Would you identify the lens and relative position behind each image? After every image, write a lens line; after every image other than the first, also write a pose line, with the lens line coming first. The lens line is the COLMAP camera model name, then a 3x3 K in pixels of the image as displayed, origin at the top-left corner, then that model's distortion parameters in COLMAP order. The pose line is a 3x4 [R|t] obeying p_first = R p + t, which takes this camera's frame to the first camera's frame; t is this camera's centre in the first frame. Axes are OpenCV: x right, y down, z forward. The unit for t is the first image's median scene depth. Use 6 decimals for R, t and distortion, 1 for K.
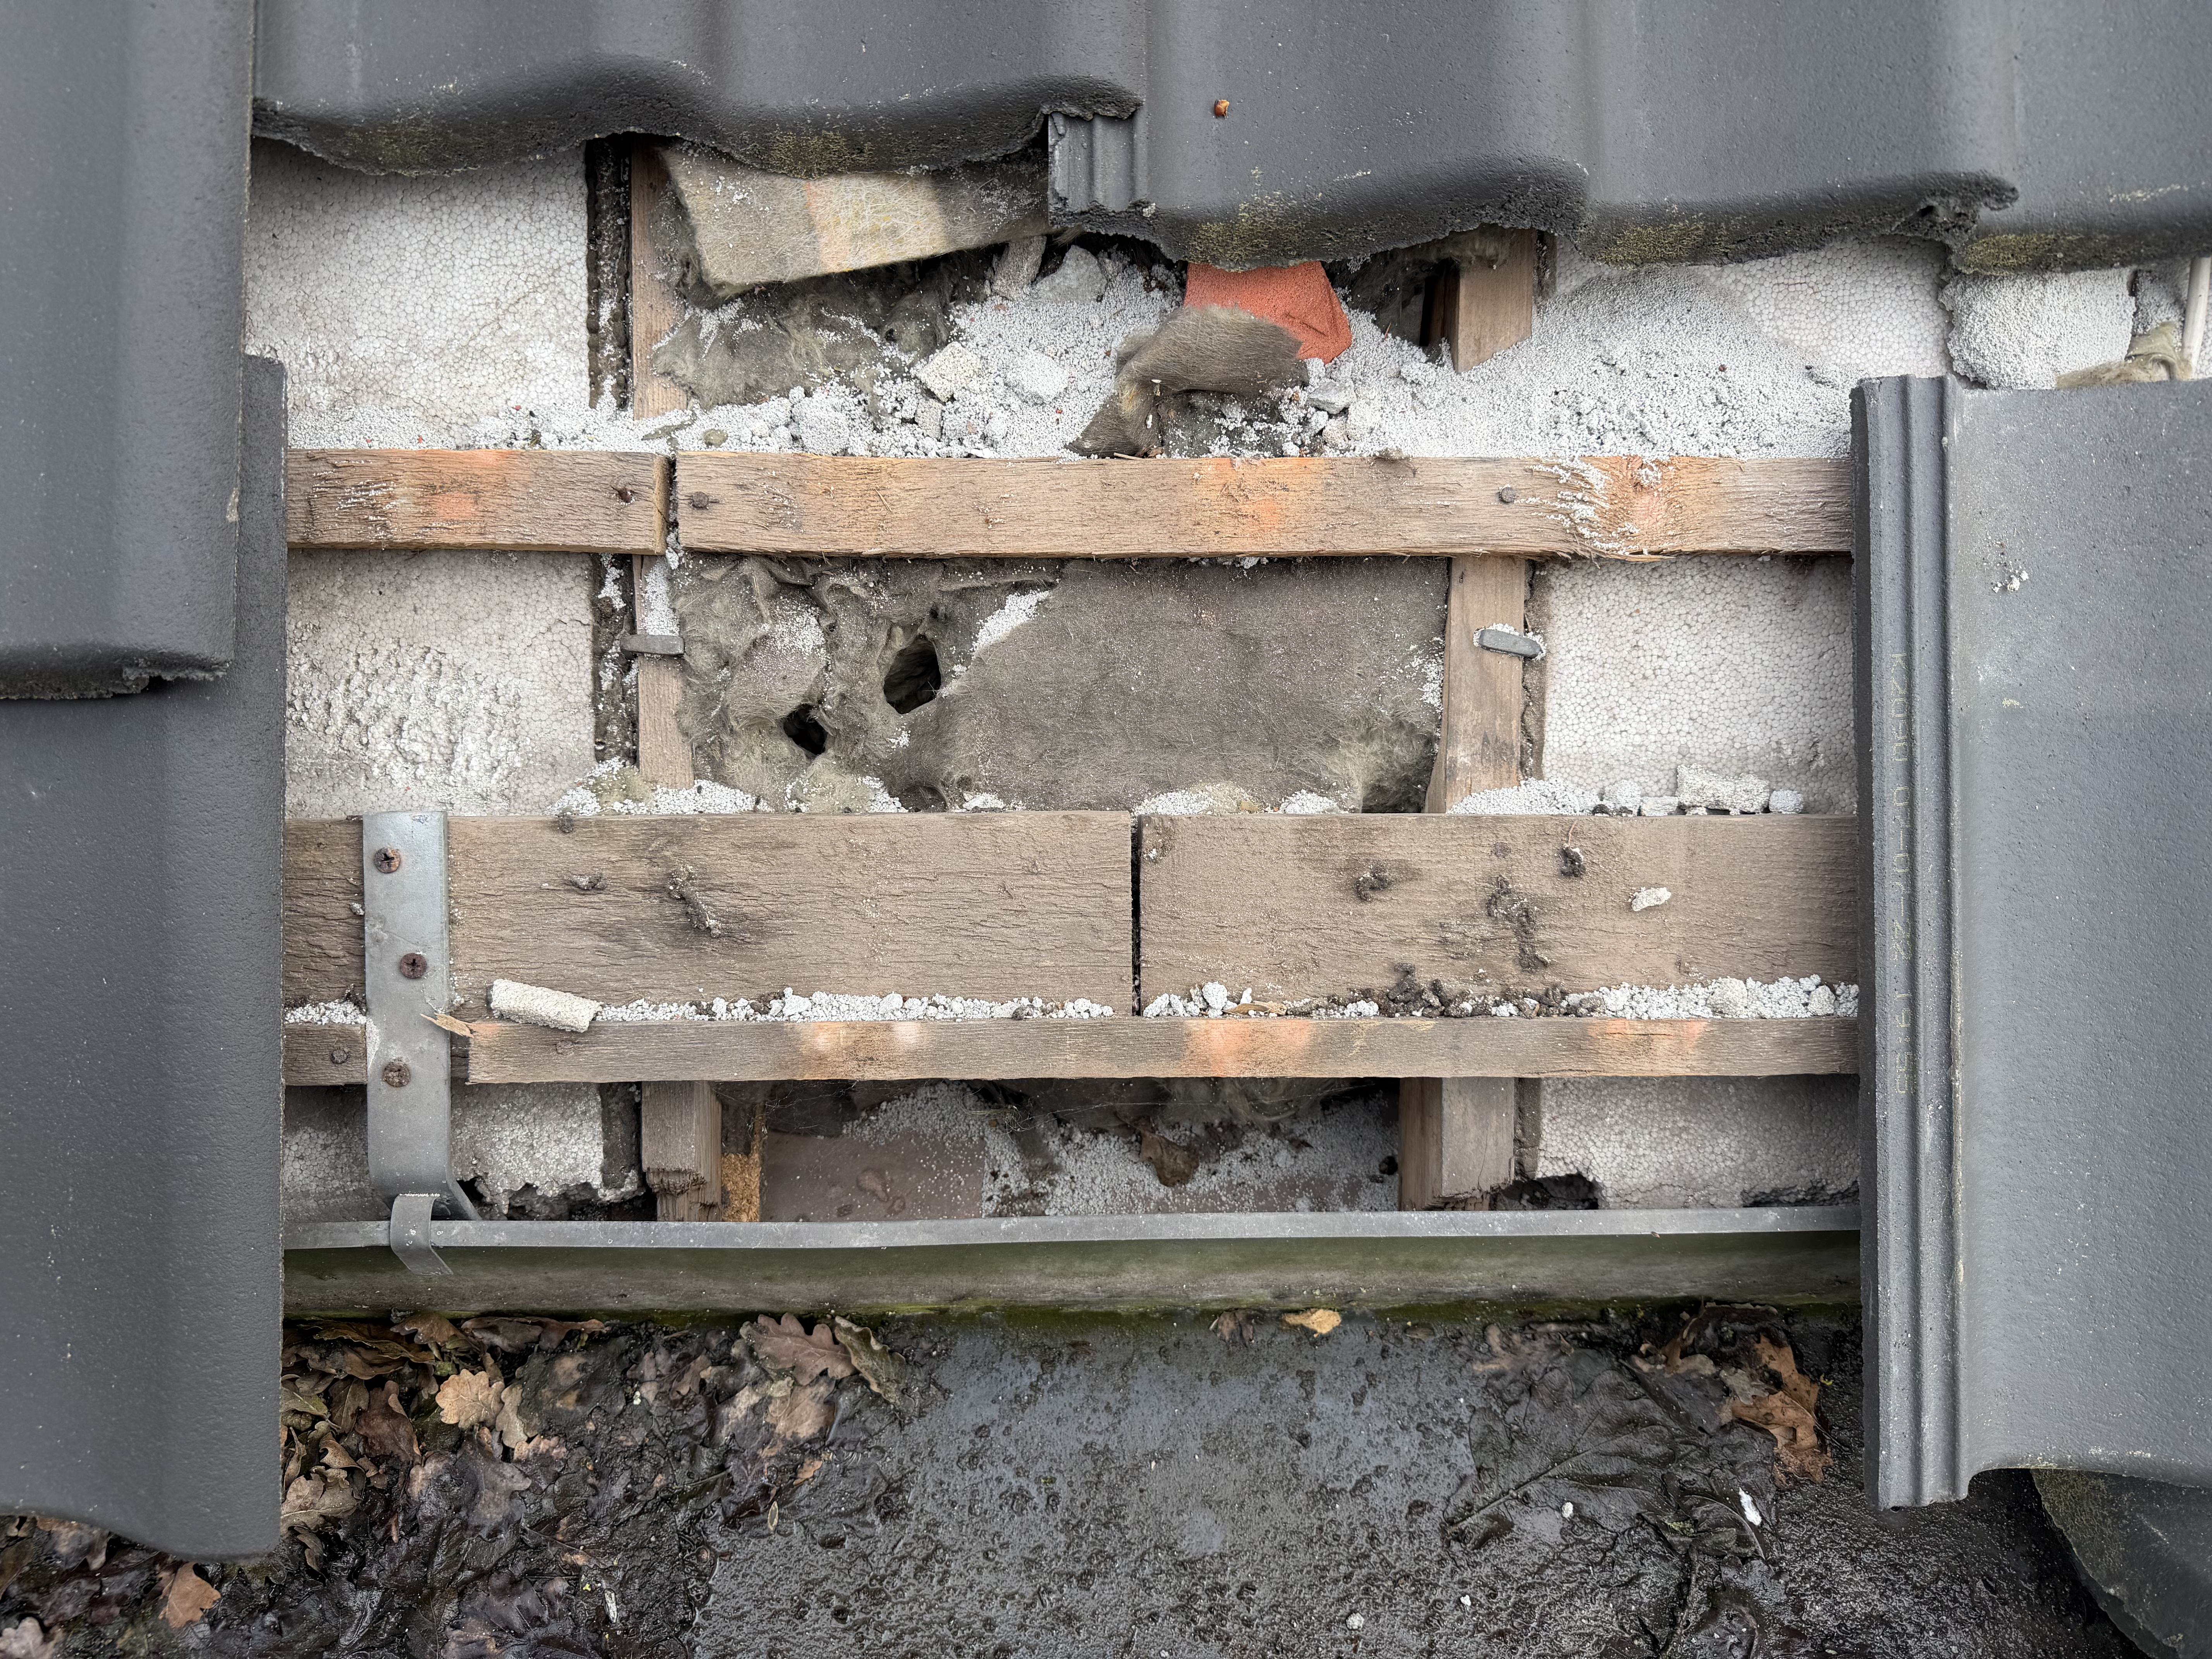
lens RADIAL K [[1561.5, 0, 1069.9], [0, 1561.5, 828.1], [0, 0, 1]] dist [0.112336, -0.001048]
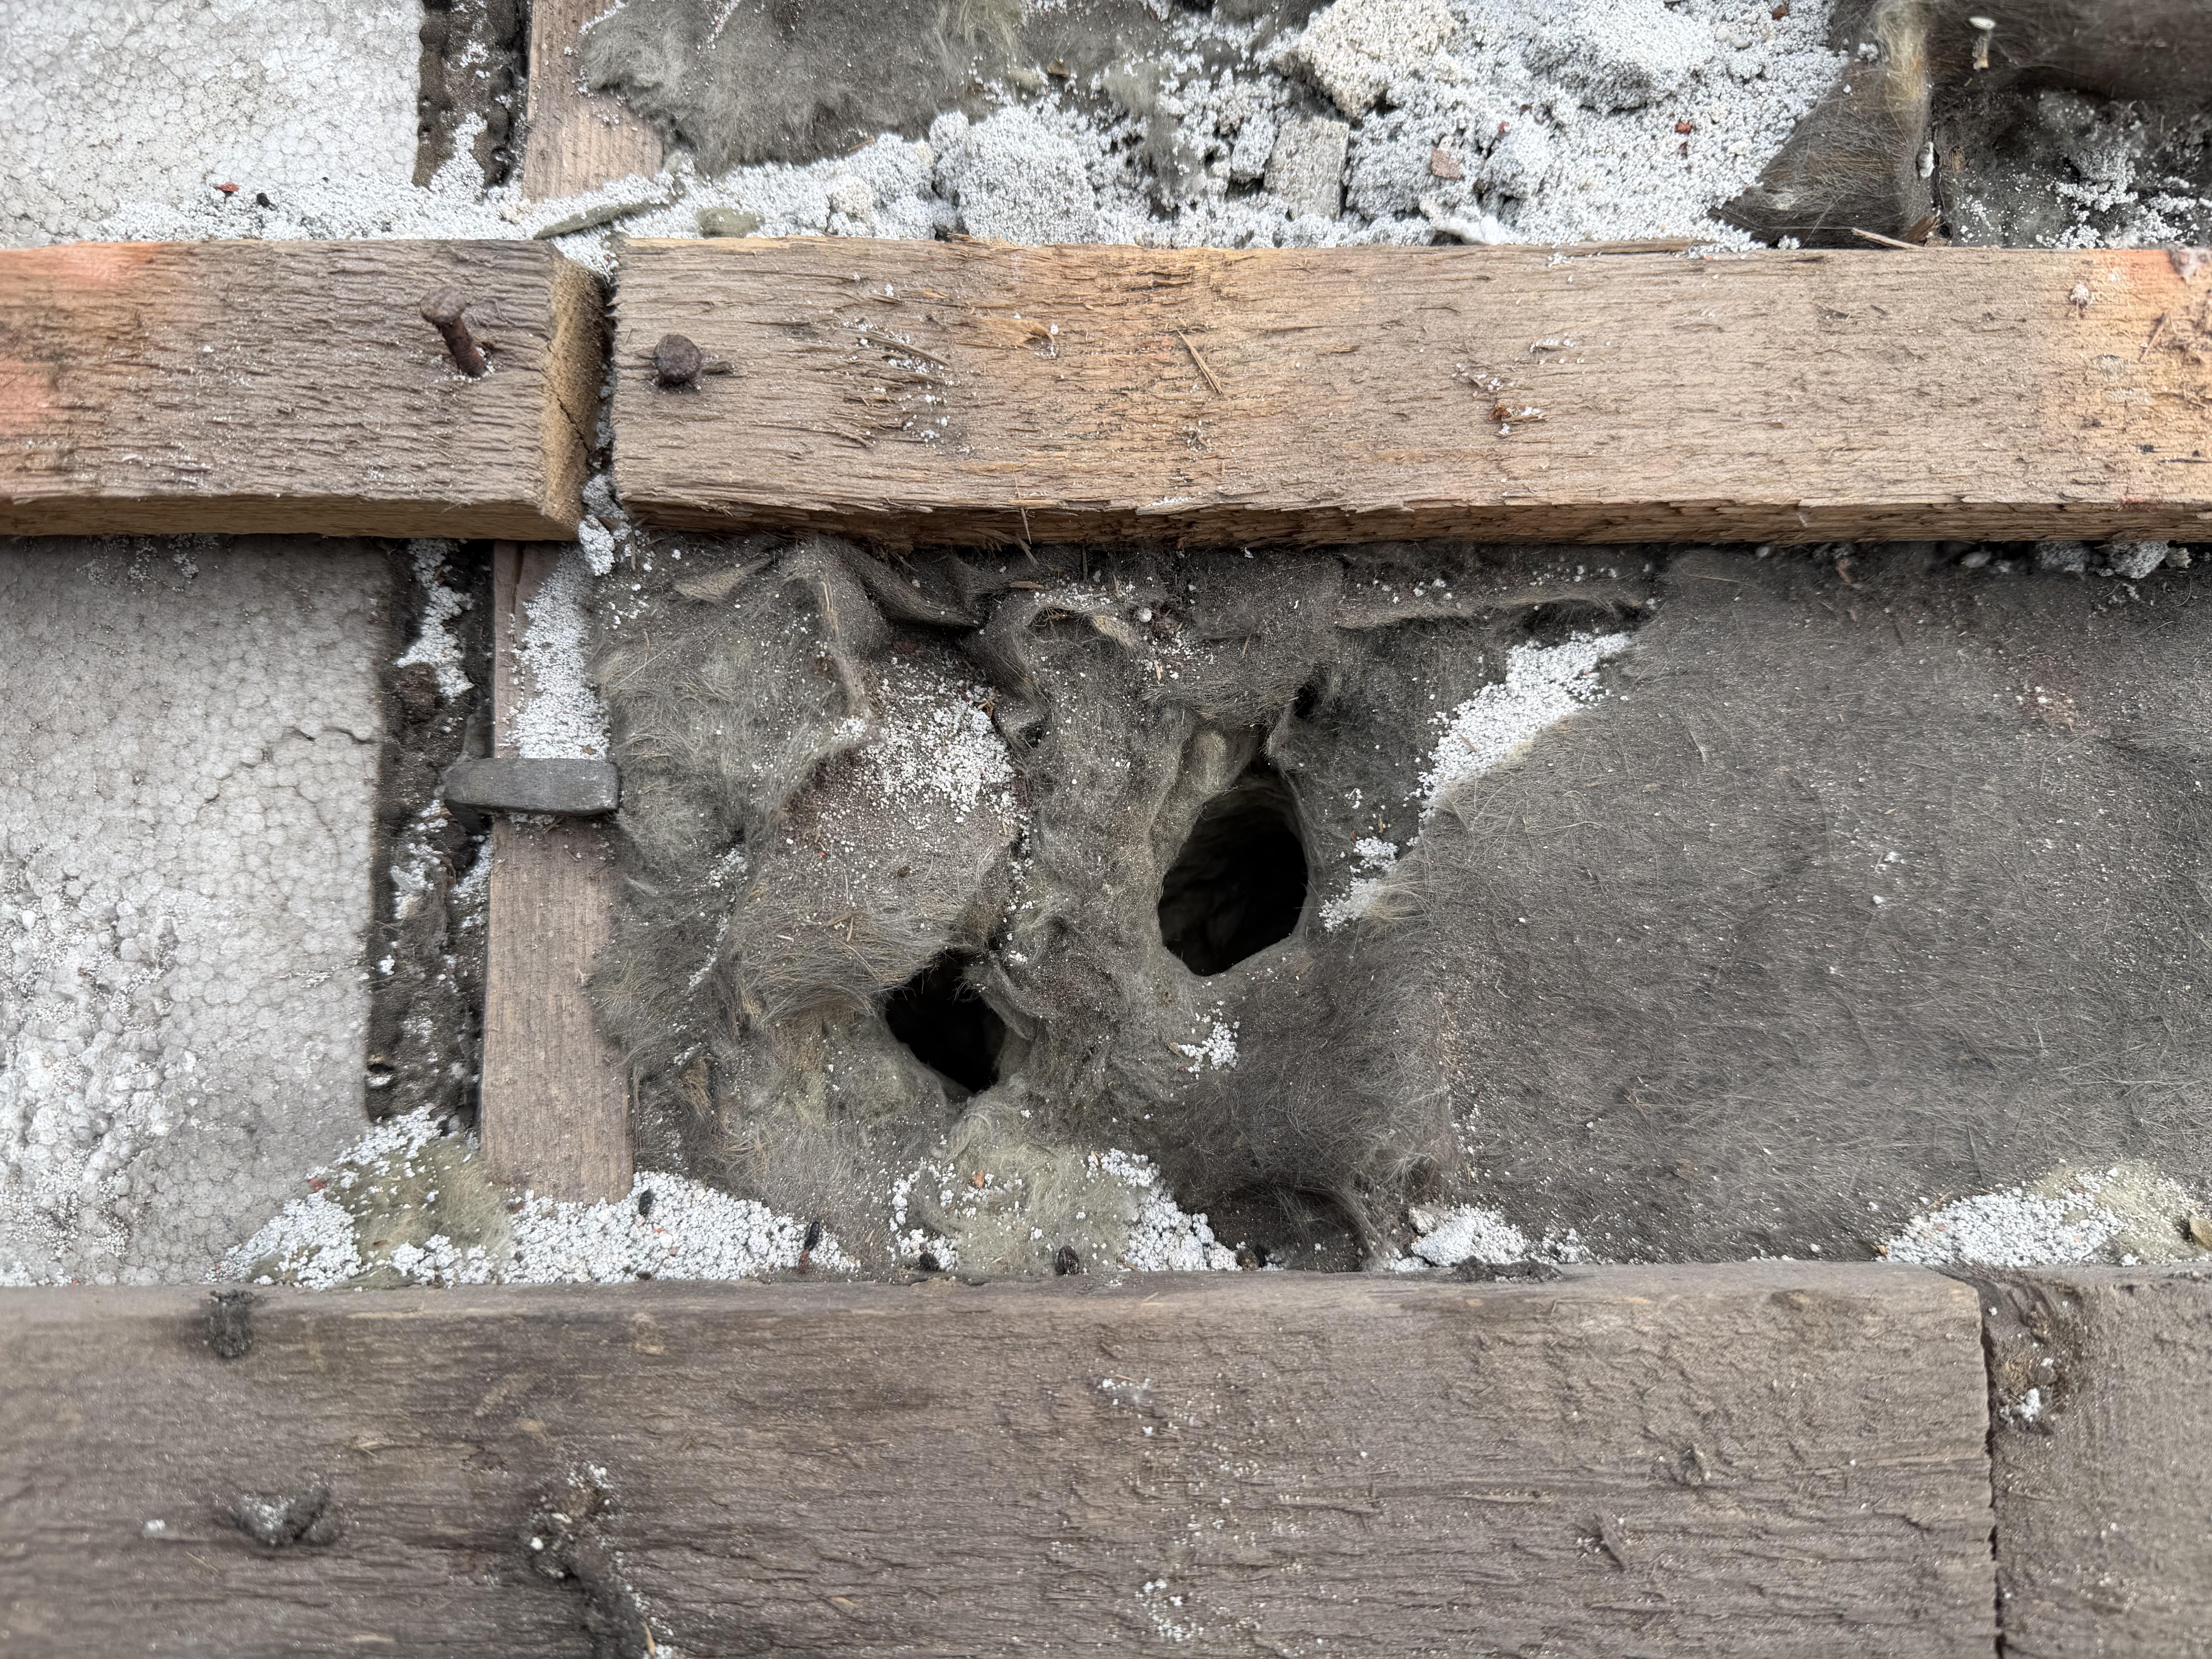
lens RADIAL K [[1877.3, 0, 1112.7], [0, 1877.3, 753.0], [0, 0, 1]] dist [0.109015, -0.343675]
pose [[0.999569, -0.009717, -0.027715, -0.122029], [0.004362, 0.982330, -0.187104, -0.043702], [0.029043, 0.186902, 0.981949, 0.581723]]
